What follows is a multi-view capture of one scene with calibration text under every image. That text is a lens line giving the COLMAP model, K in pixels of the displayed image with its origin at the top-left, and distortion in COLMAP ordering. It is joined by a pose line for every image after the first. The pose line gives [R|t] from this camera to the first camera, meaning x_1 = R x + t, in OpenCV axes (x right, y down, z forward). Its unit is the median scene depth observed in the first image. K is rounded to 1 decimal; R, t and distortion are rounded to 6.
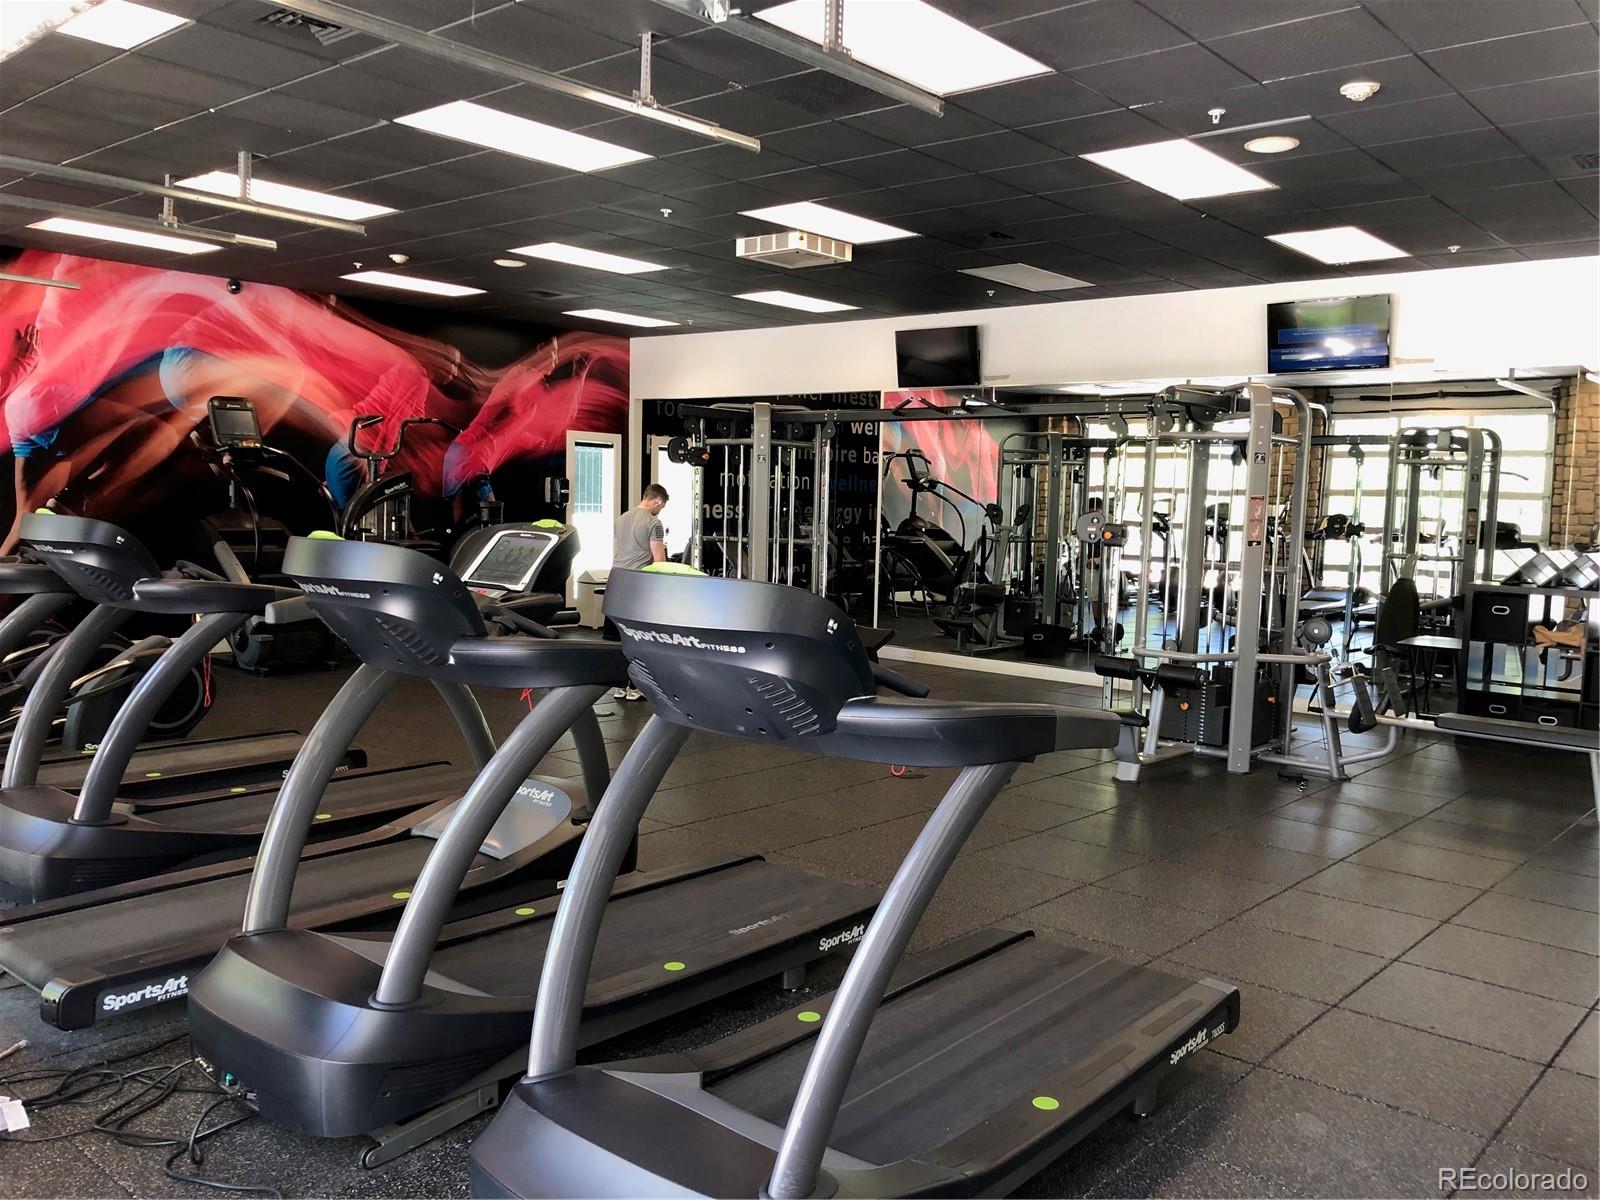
lens RADIAL K [[1305.6, 0, 791.8], [0, 1305.6, 599.7], [0, 0, 1]] dist [0.009290, 0.011318]
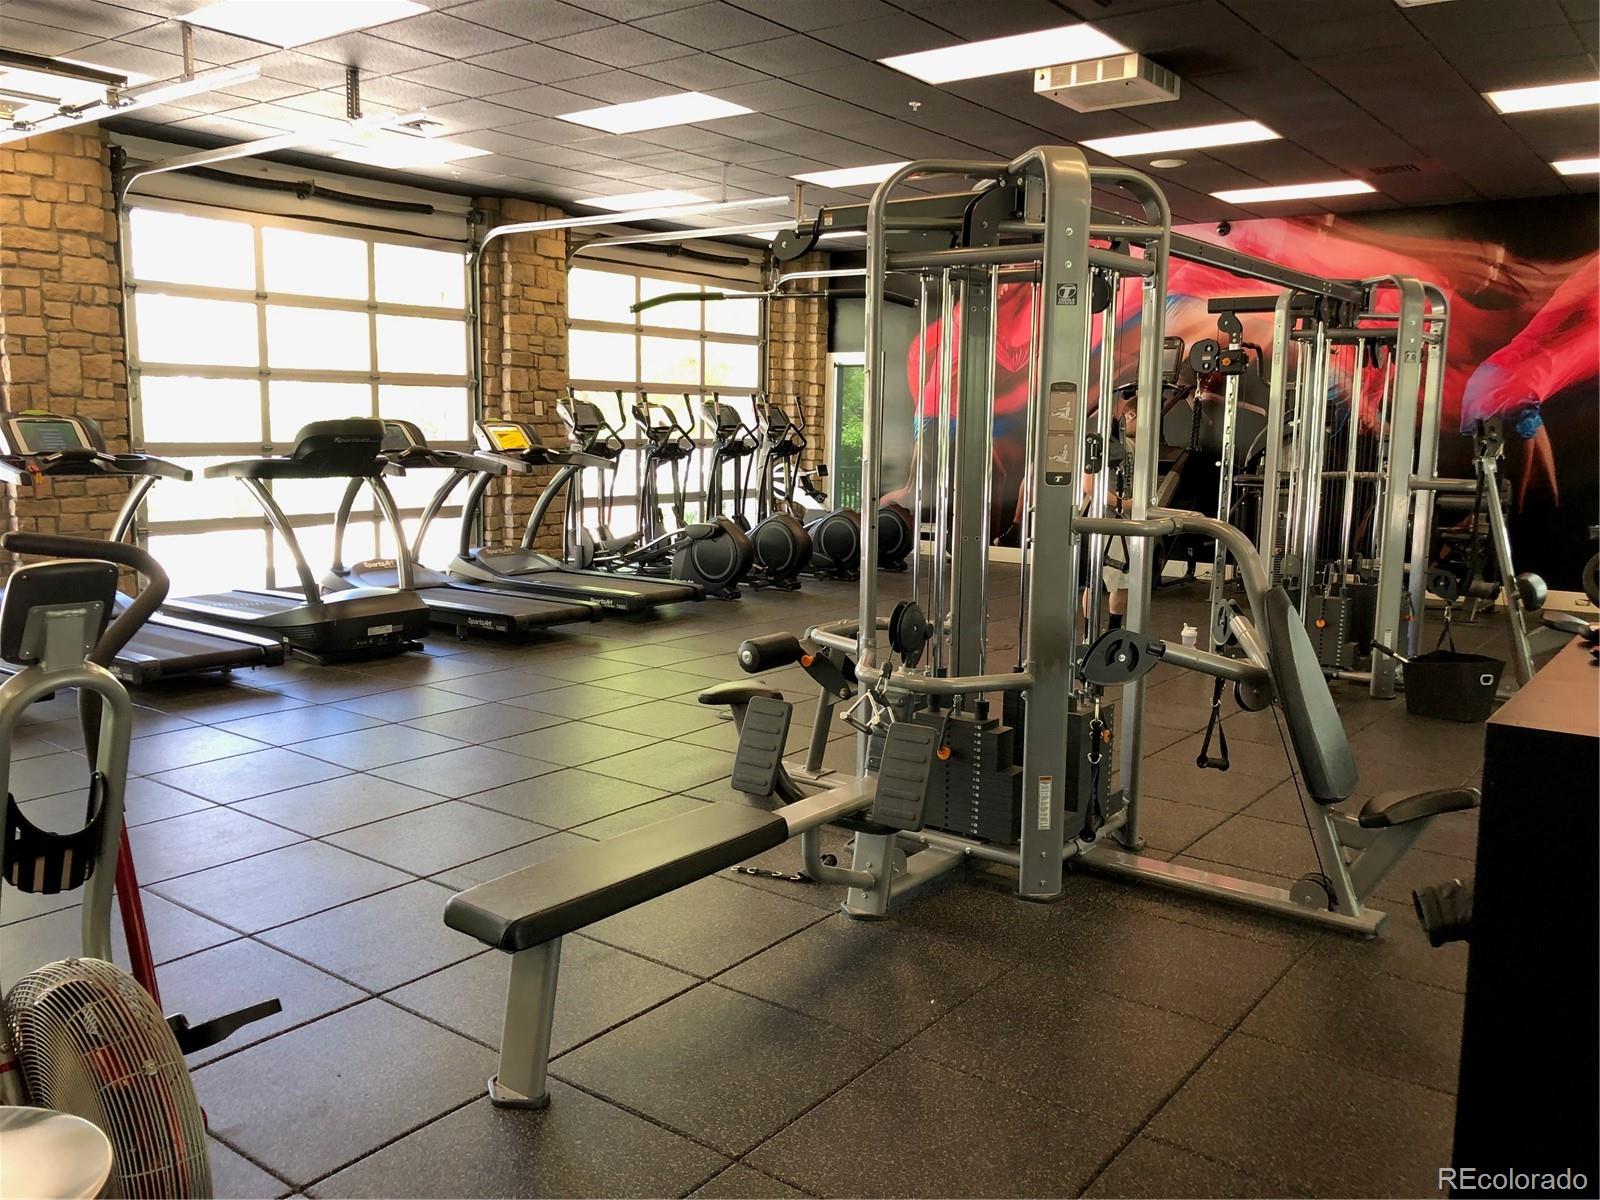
lens RADIAL K [[1305.6, 0, 791.5], [0, 1305.6, 603.5], [0, 0, 1]] dist [0.009290, 0.011318]
pose [[0.066097, 0.113017, -0.991392, 0.539606], [-0.096362, 0.989644, 0.106393, -0.018264], [0.993149, 0.088500, 0.076303, 0.524908]]
